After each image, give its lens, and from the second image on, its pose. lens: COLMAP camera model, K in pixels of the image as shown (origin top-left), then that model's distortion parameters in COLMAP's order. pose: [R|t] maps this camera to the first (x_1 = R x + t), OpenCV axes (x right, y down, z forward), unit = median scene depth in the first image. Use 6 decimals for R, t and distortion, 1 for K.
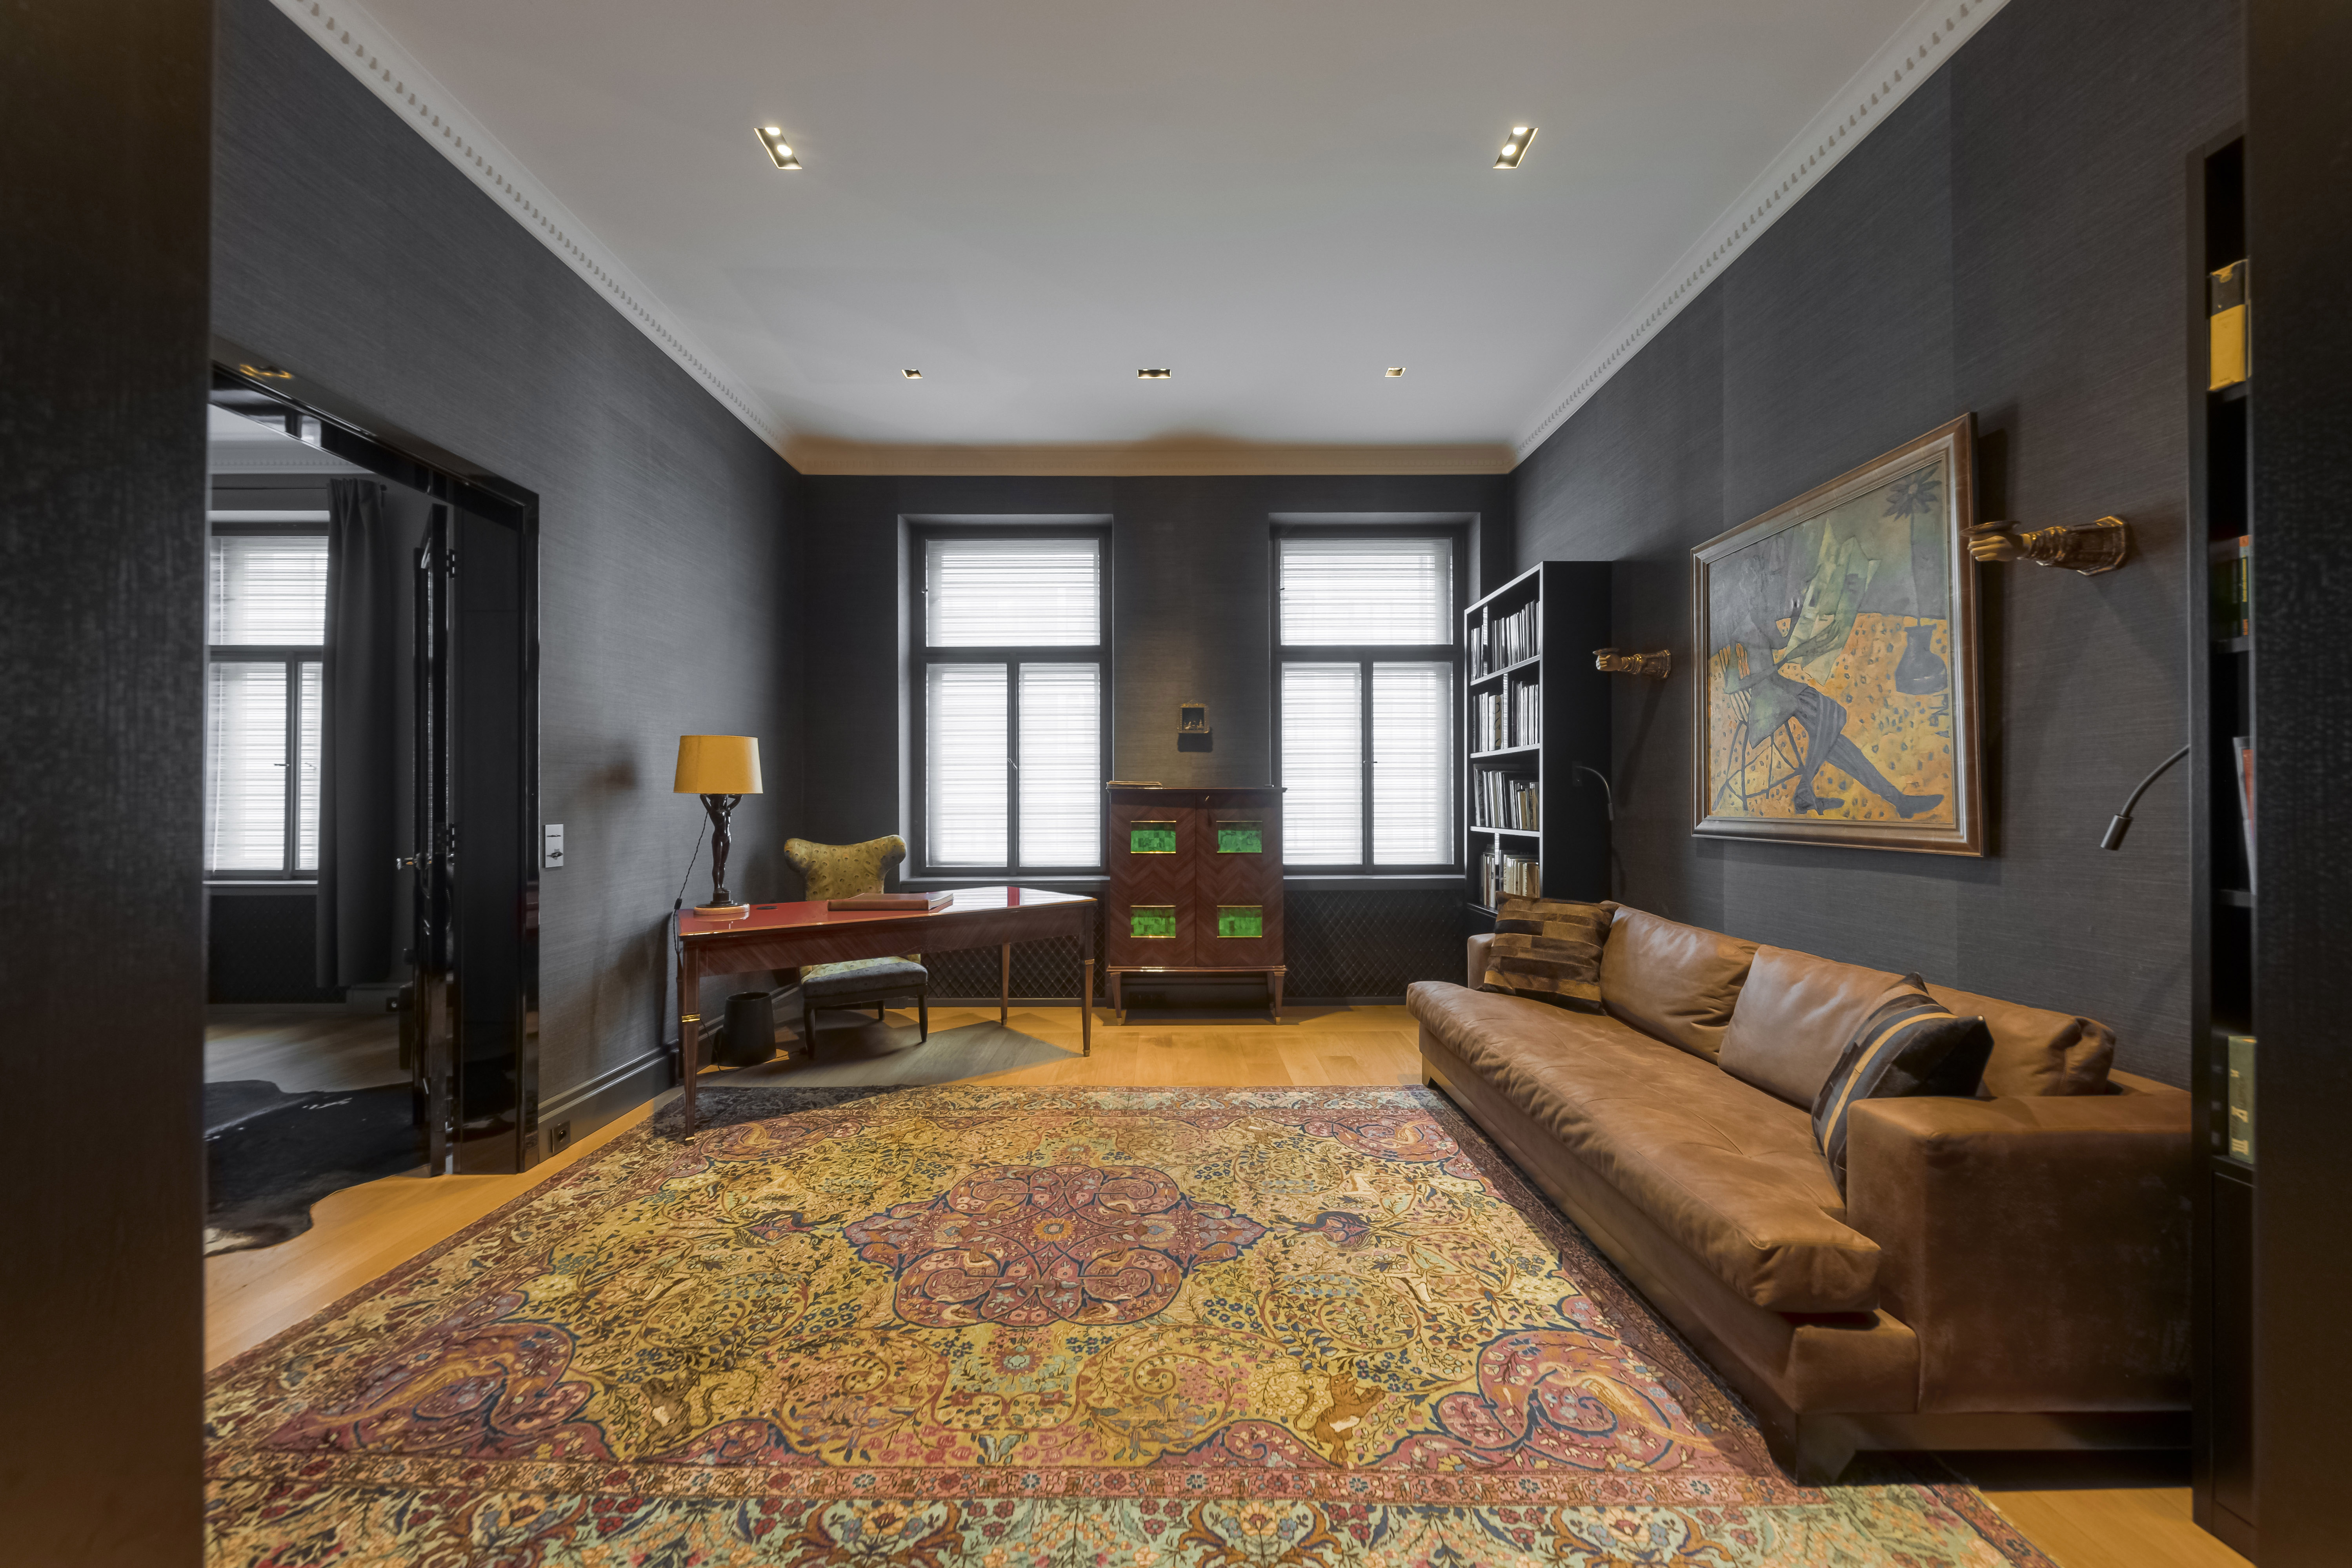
lens RADIAL K [[828.3, 0, 1165.5], [0, 828.3, 790.3], [0, 0, 1]] dist [0.004817, -0.001818]
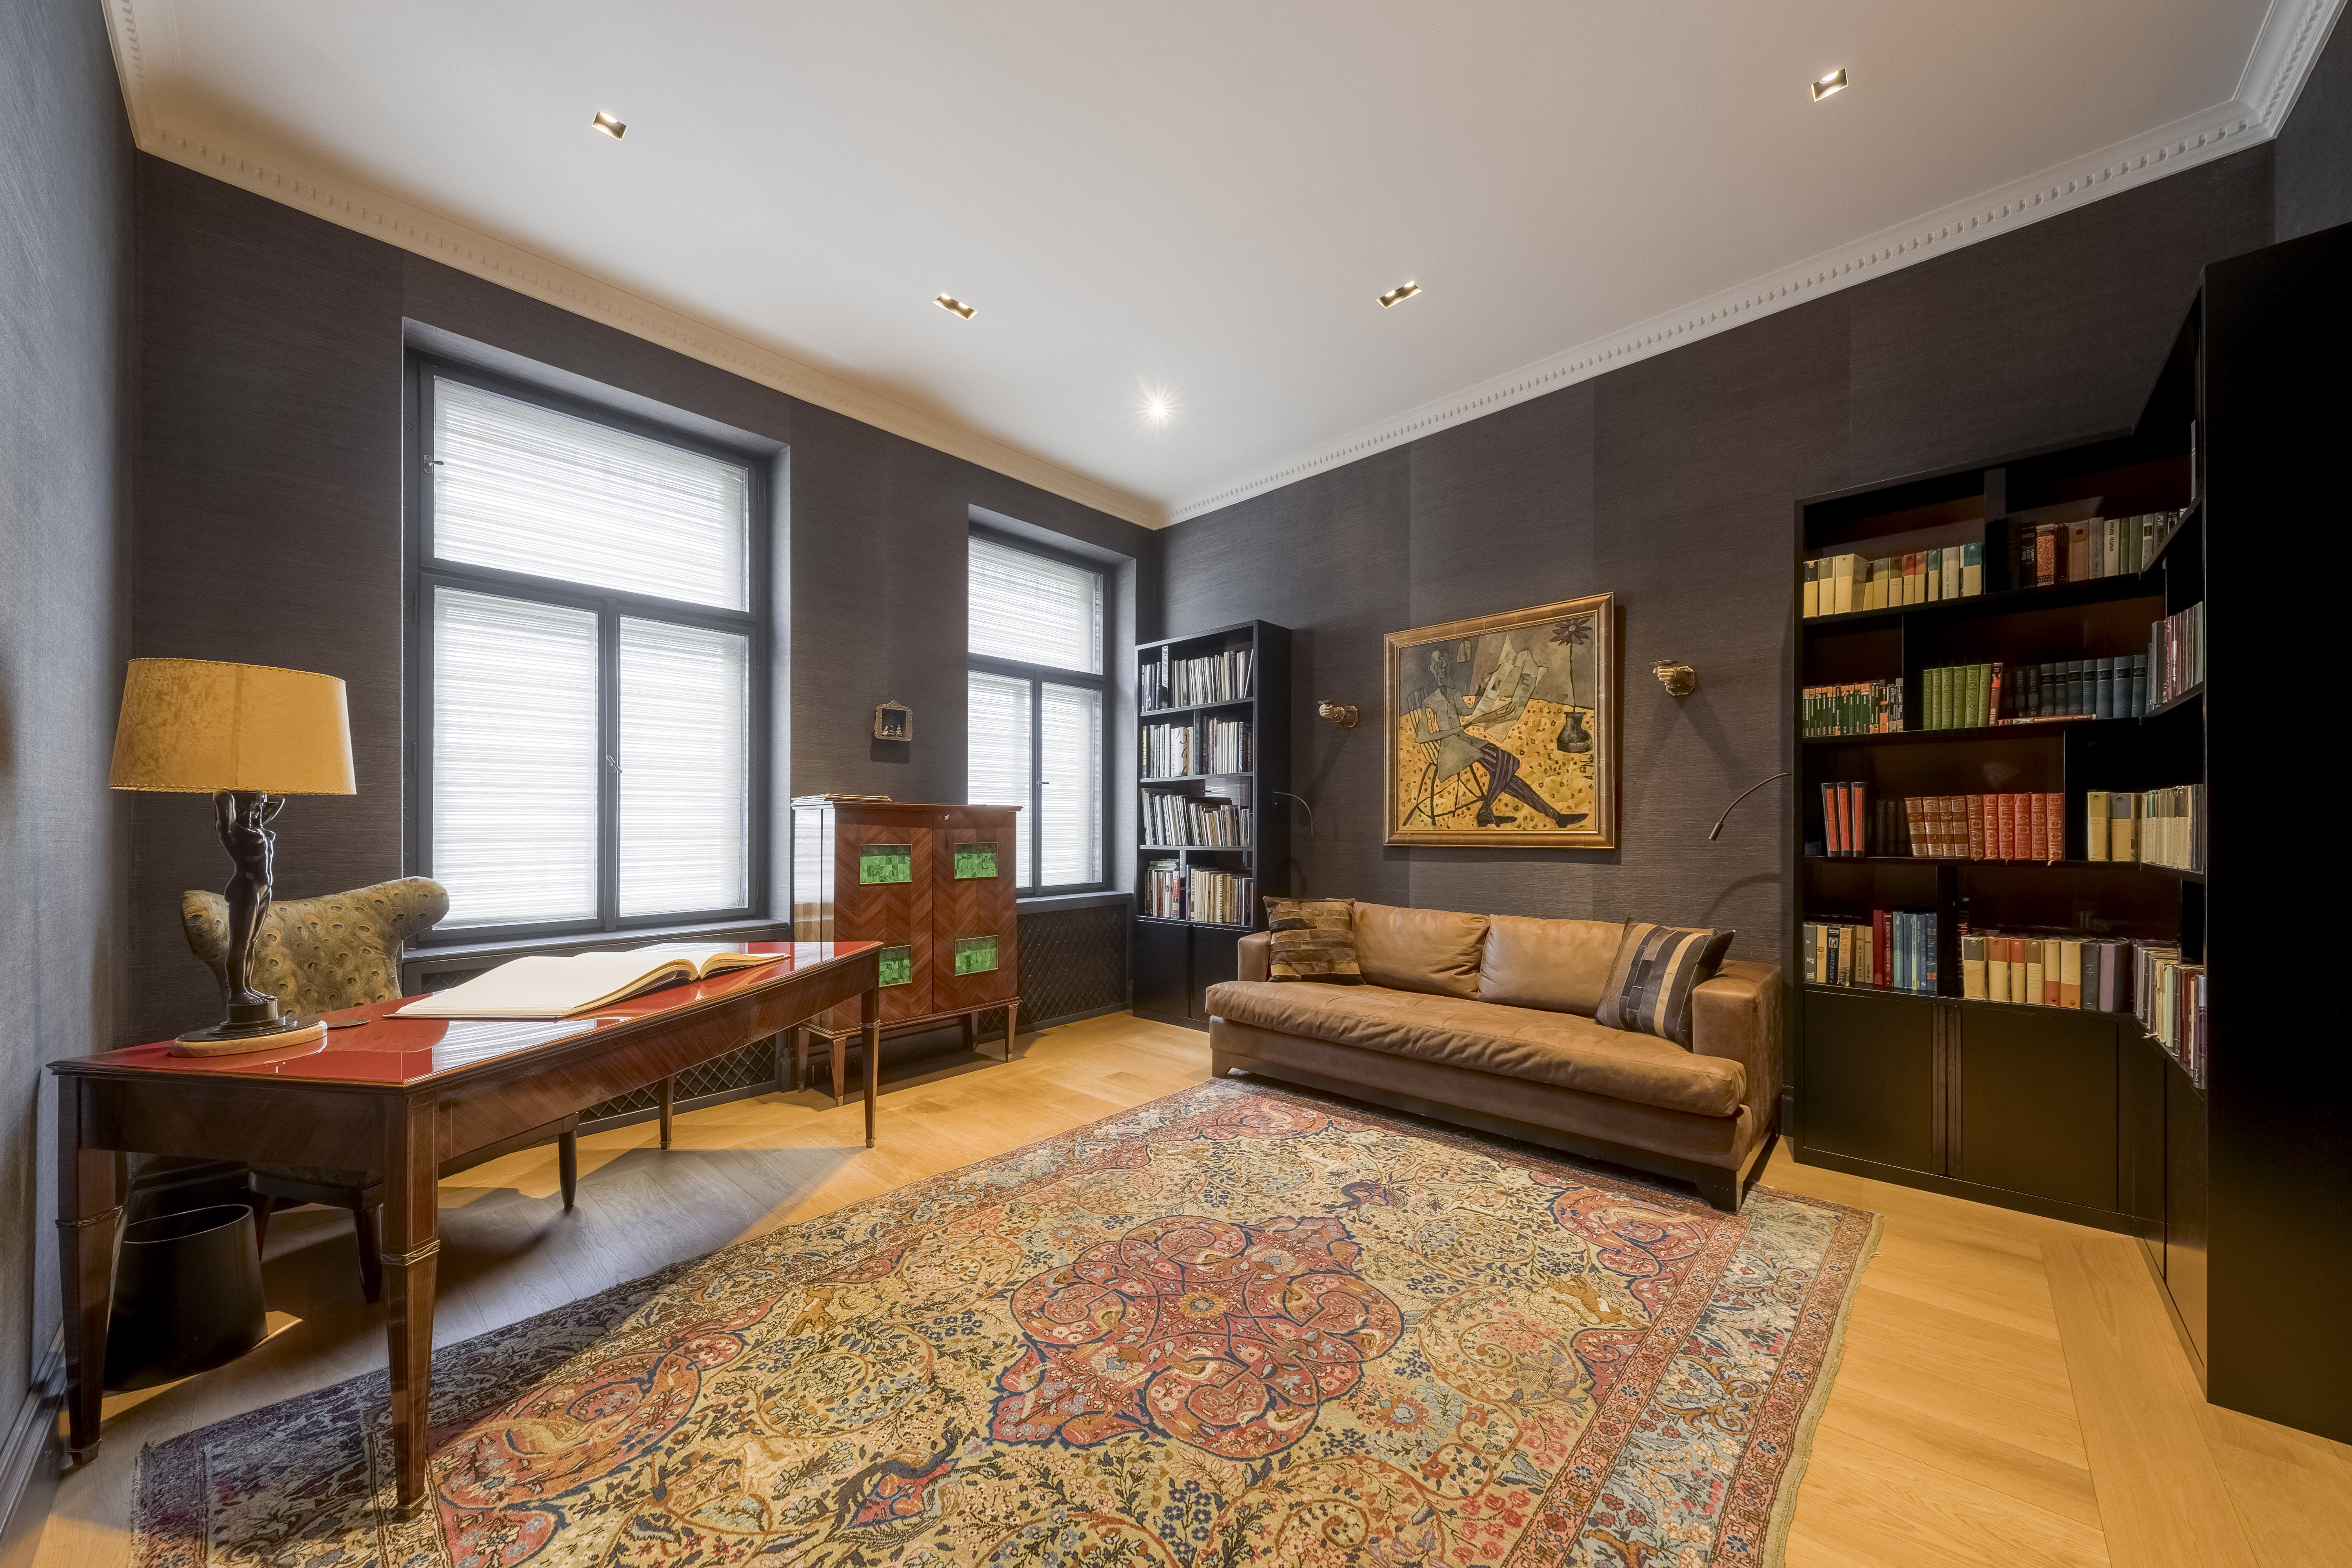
lens RADIAL K [[828.3, 0, 1193.8], [0, 828.3, 820.4], [0, 0, 1]] dist [0.004817, -0.001818]
pose [[0.672938, 0.004616, 0.739684, -0.601960], [-0.005957, 0.999982, -0.000821, 0.018080], [-0.739675, -0.003854, 0.672954, 0.326248]]
